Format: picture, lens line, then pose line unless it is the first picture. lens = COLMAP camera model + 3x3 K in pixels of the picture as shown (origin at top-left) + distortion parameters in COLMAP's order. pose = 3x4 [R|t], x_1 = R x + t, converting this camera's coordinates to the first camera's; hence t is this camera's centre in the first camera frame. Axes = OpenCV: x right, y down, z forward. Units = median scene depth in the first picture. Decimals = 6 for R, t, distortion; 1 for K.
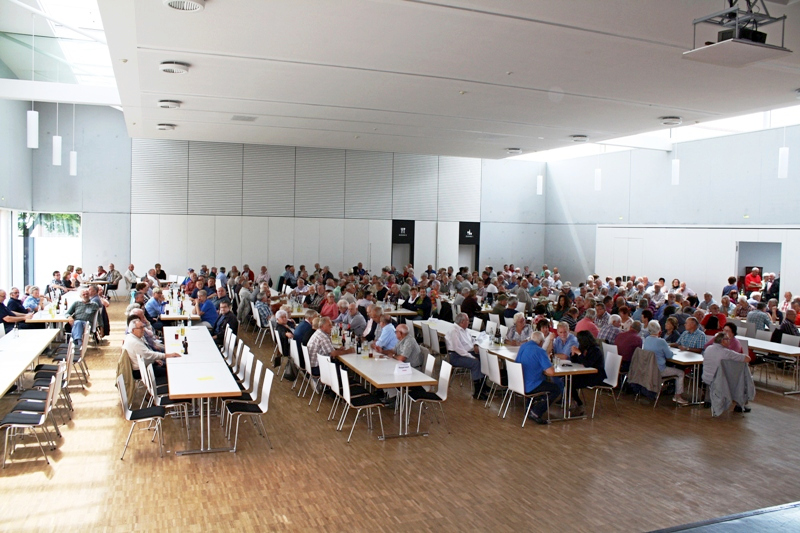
lens RADIAL K [[662.4, 0, 400.0], [0, 662.4, 266.5], [0, 0, 1]] dist [-0.154965, 0.145019]
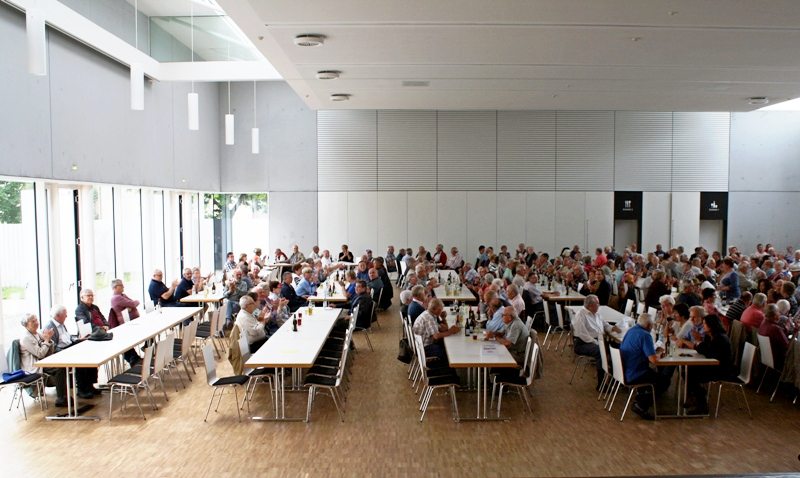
lens RADIAL K [[790.5, 0, 399.9], [0, 790.5, 274.0], [0, 0, 1]] dist [-0.102215, 0.011101]
pose [[0.941395, 0.005727, -0.337257, 0.222554], [0.004720, 0.999534, 0.030146, 0.009182], [0.337273, -0.029971, 0.940930, -0.088999]]
